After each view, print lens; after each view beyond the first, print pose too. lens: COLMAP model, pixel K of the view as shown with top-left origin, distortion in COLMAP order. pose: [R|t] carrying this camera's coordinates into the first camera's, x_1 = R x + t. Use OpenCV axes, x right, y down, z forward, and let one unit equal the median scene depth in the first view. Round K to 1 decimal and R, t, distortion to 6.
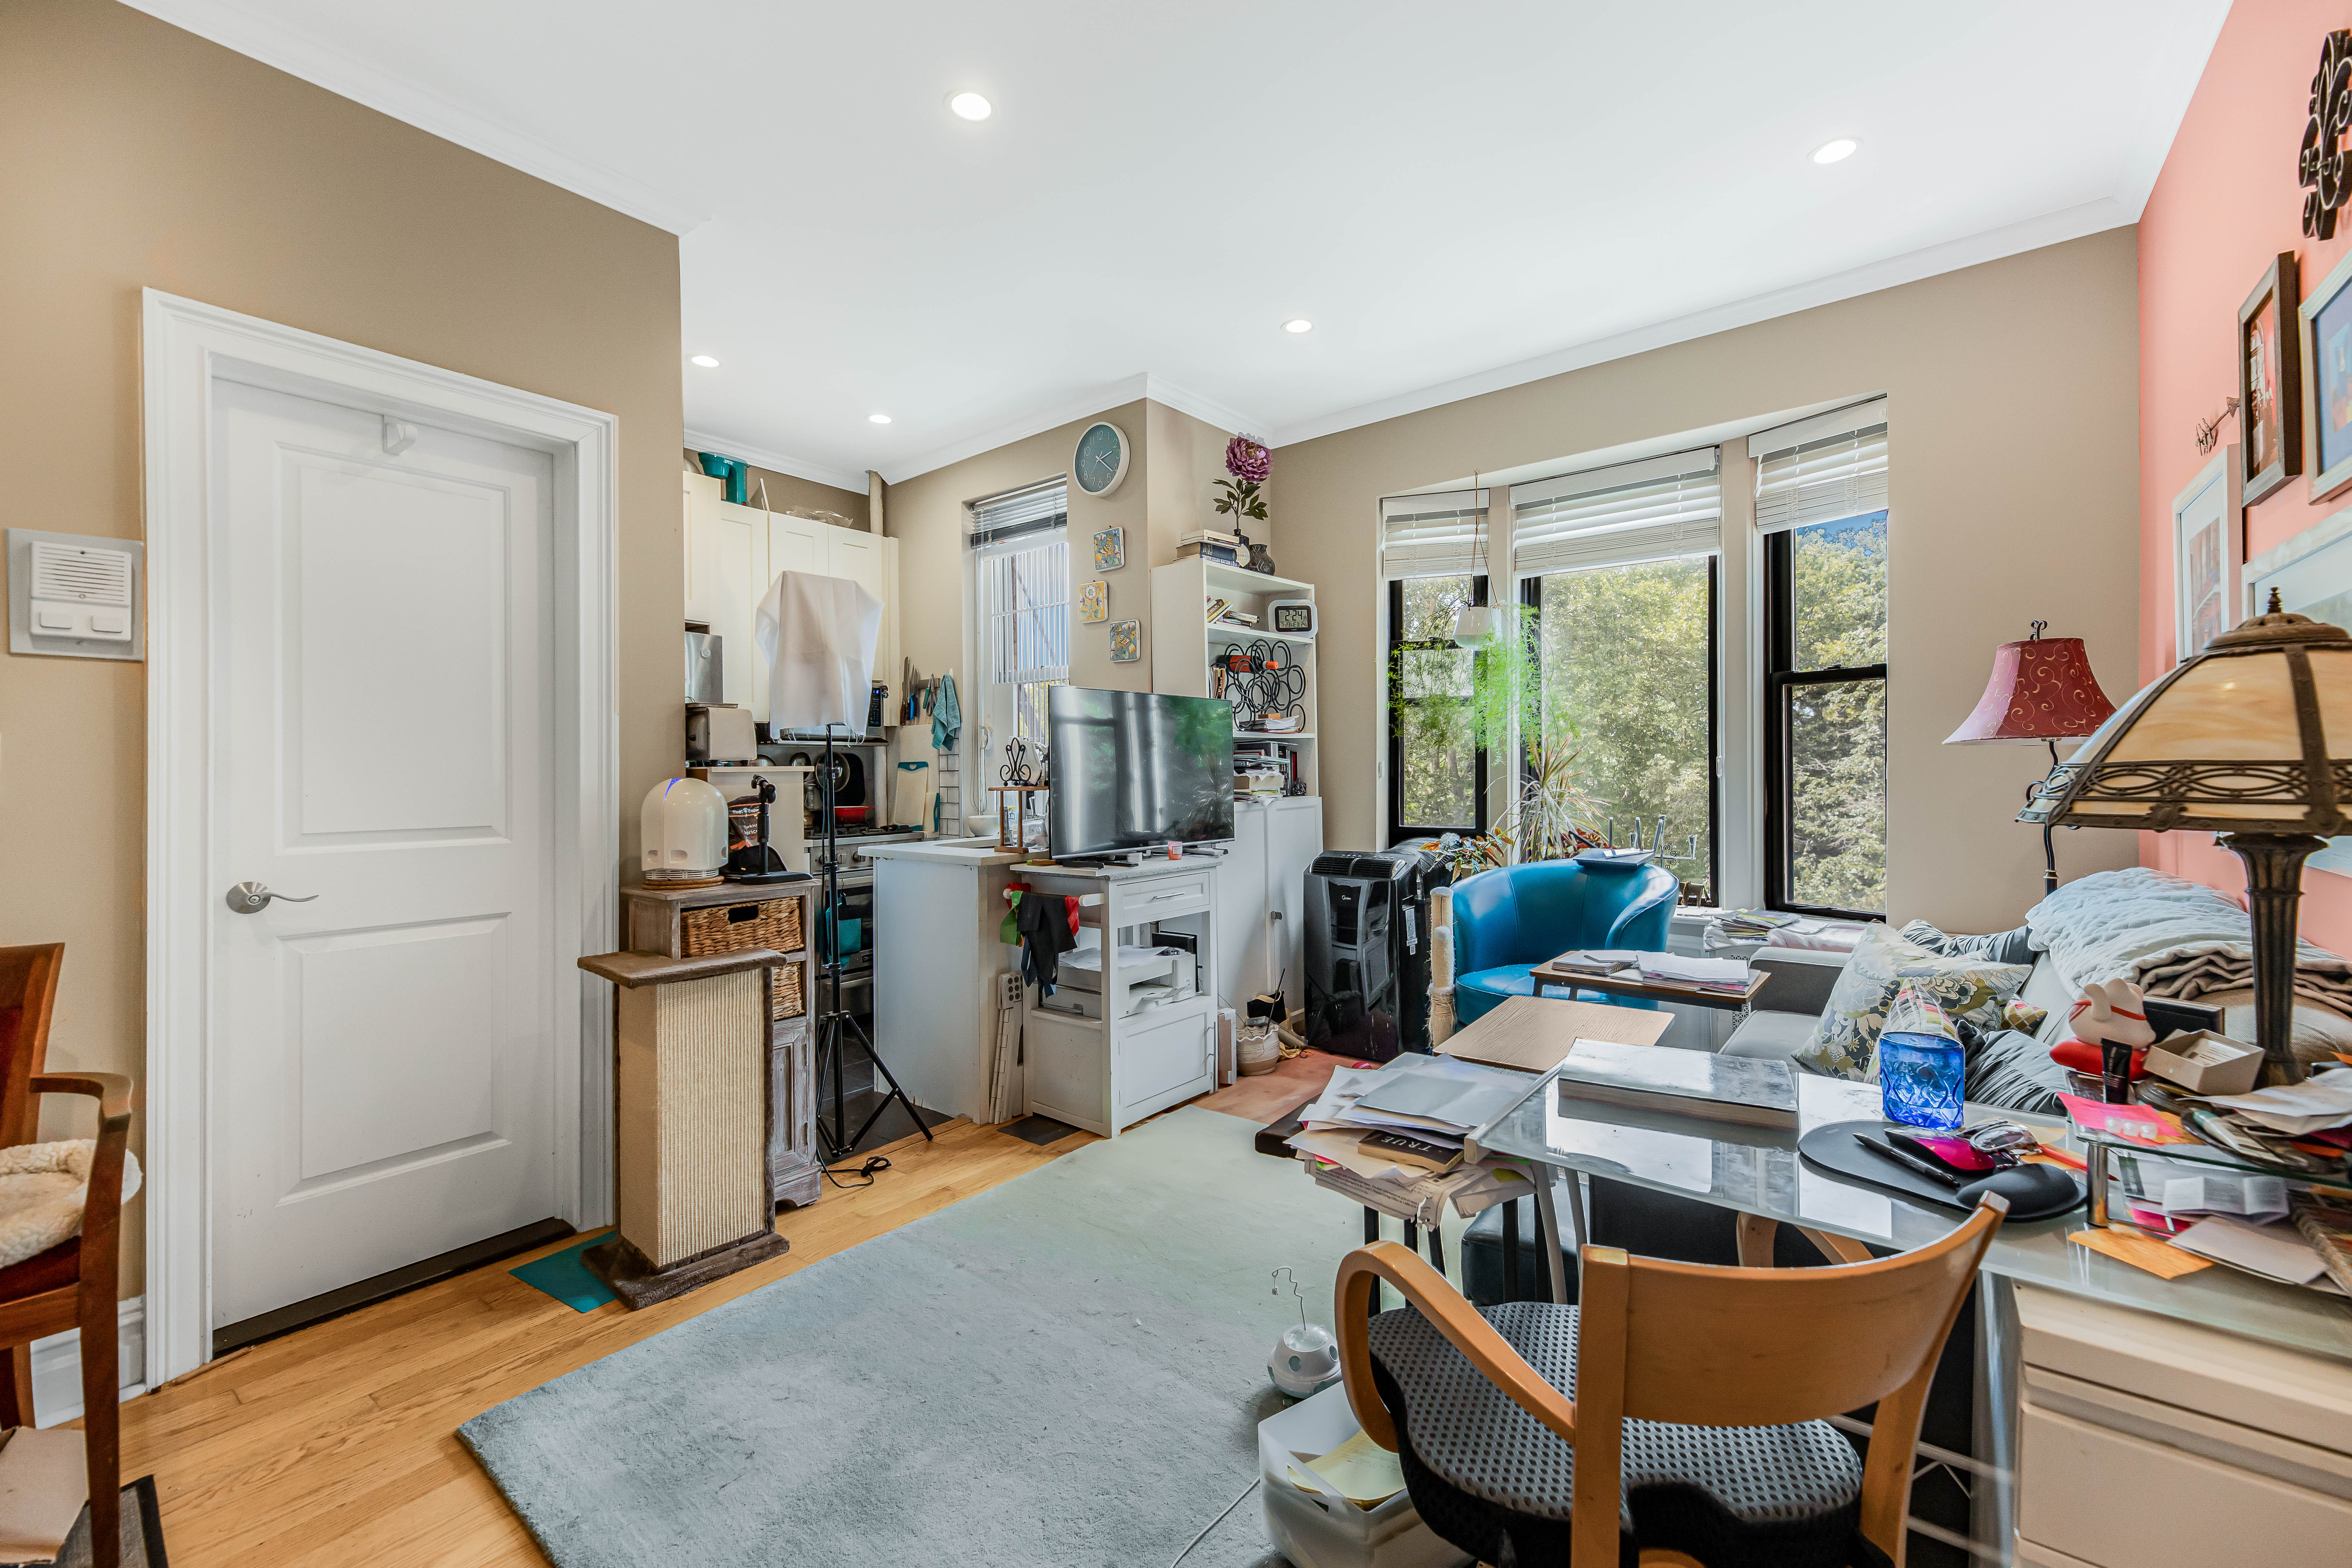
lens RADIAL K [[950.8, 0, 1191.9], [0, 950.8, 775.2], [0, 0, 1]] dist [0.003385, -0.000002]
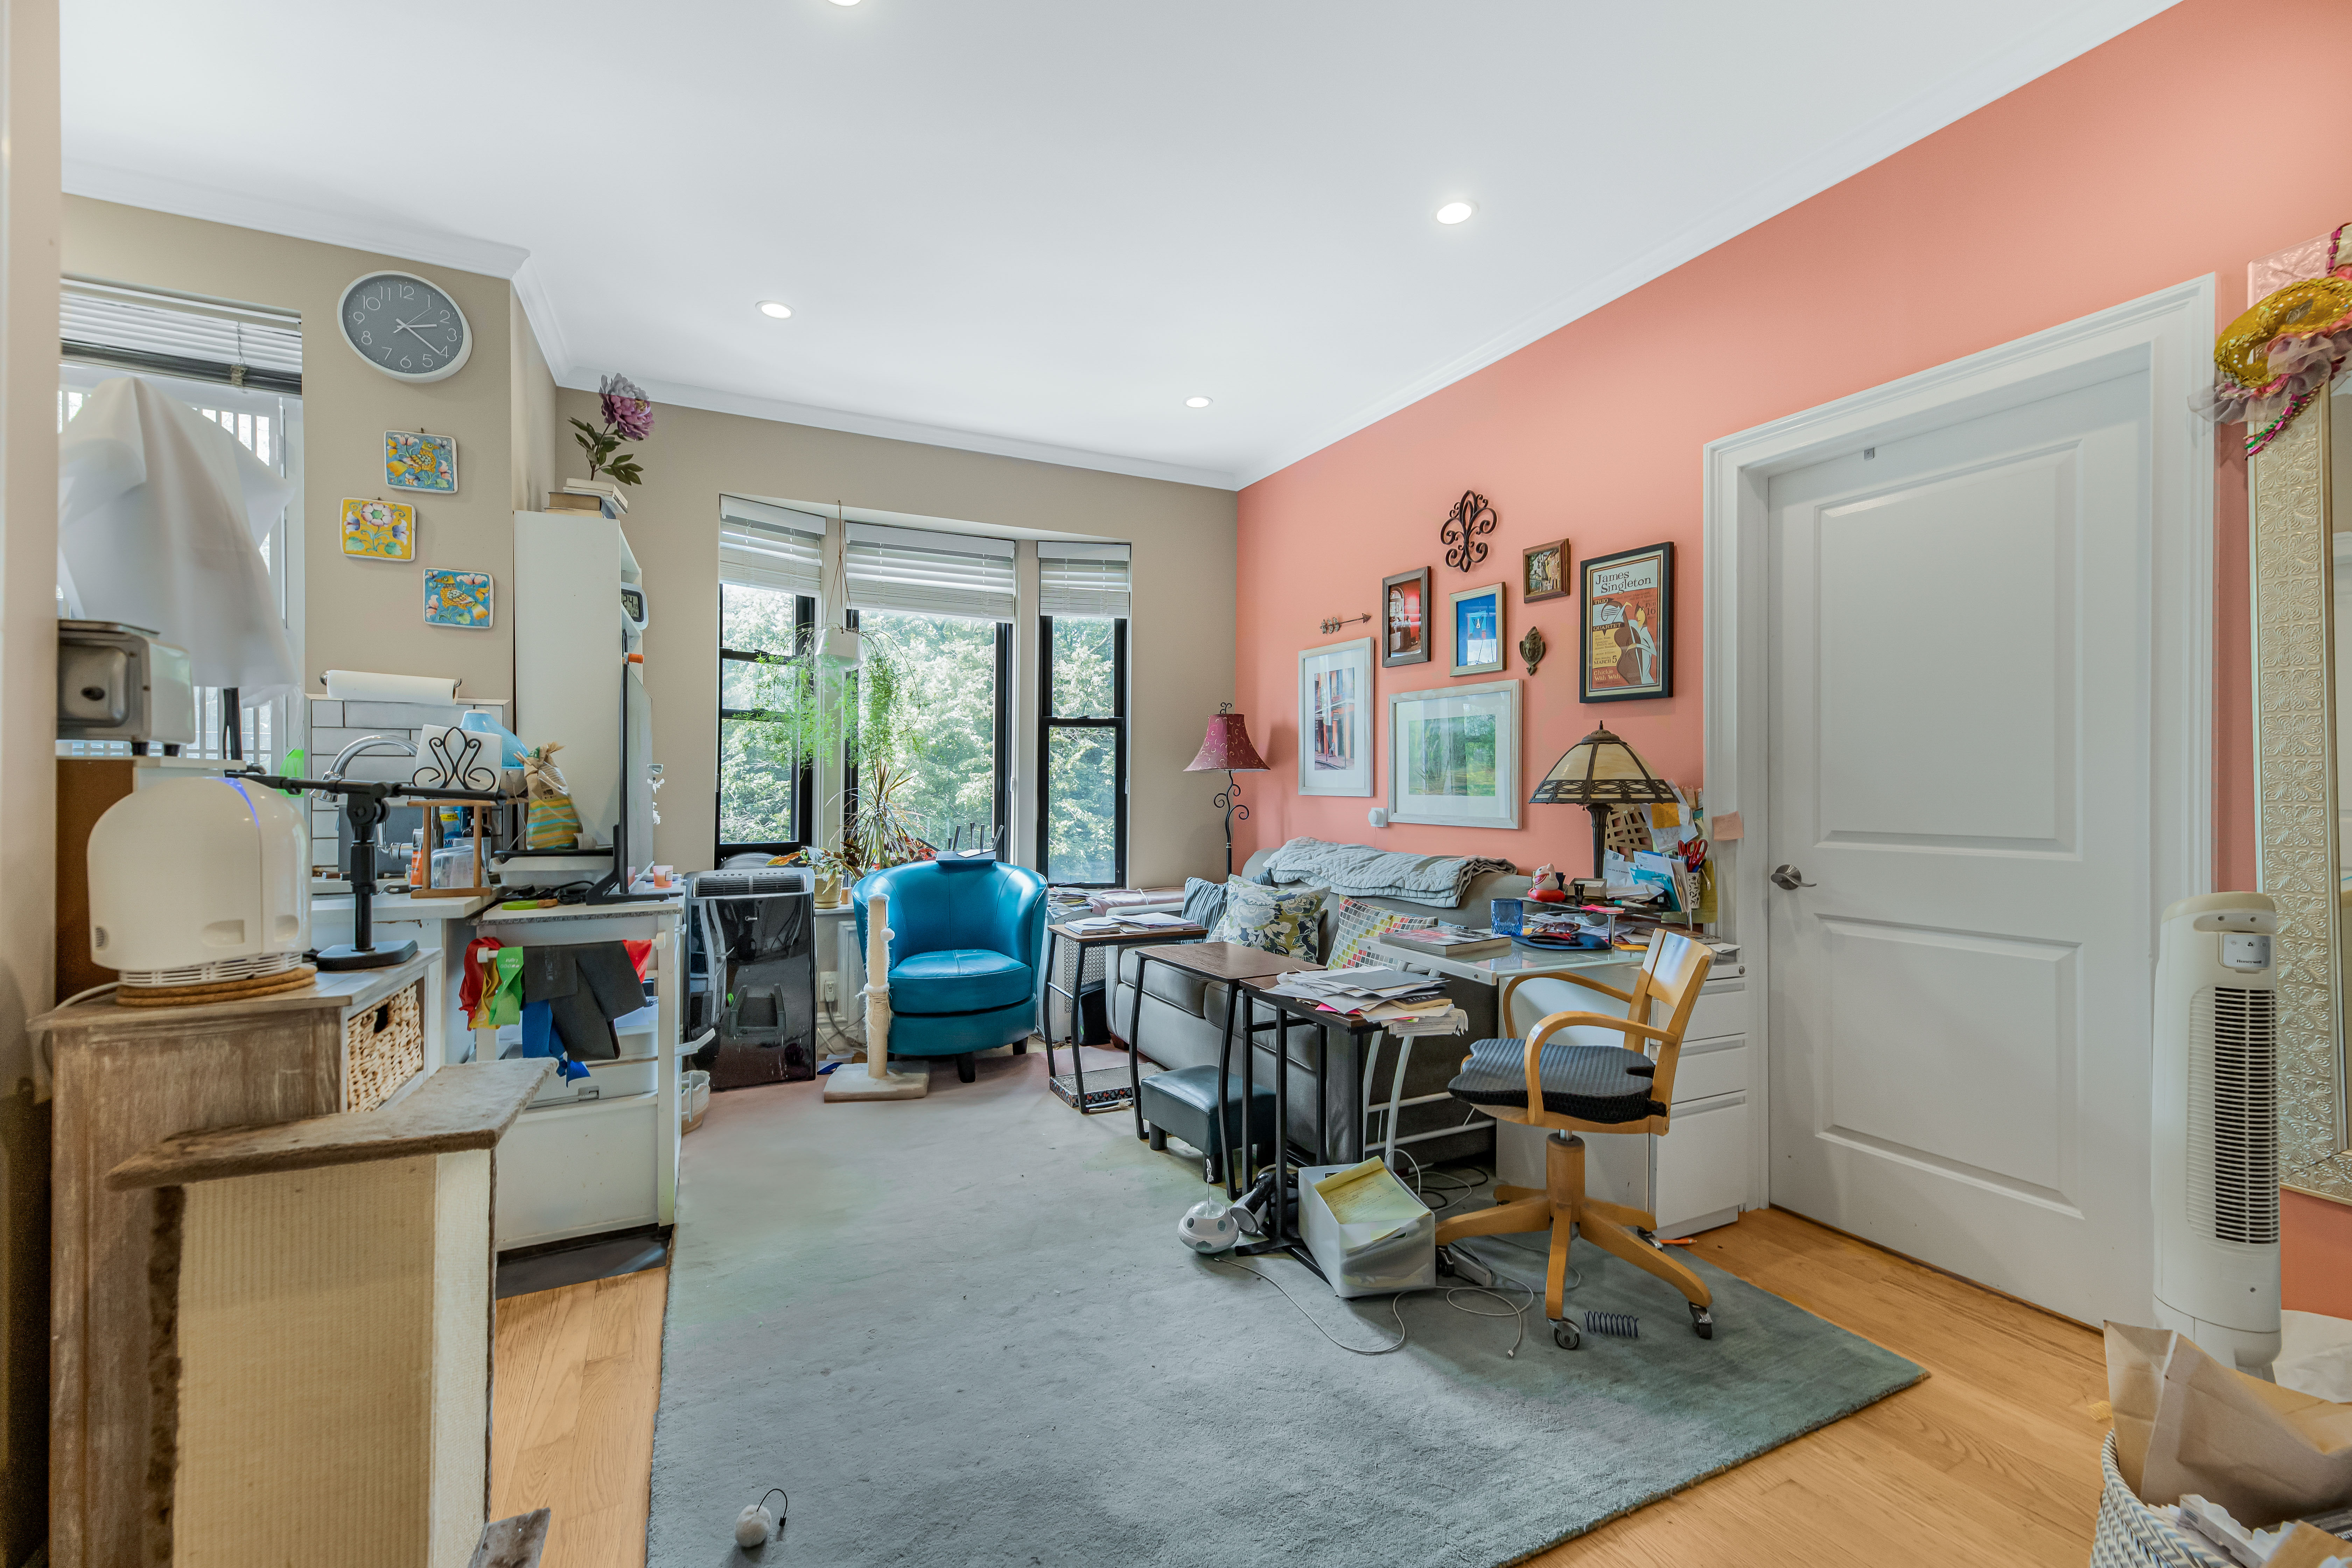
lens RADIAL K [[950.8, 0, 1165.3], [0, 950.8, 788.7], [0, 0, 1]] dist [0.003385, -0.000002]
pose [[0.439477, 0.008490, 0.898214, -0.390265], [-0.000217, 0.999956, -0.009346, 0.007274], [-0.898254, 0.003912, 0.439459, 0.167589]]
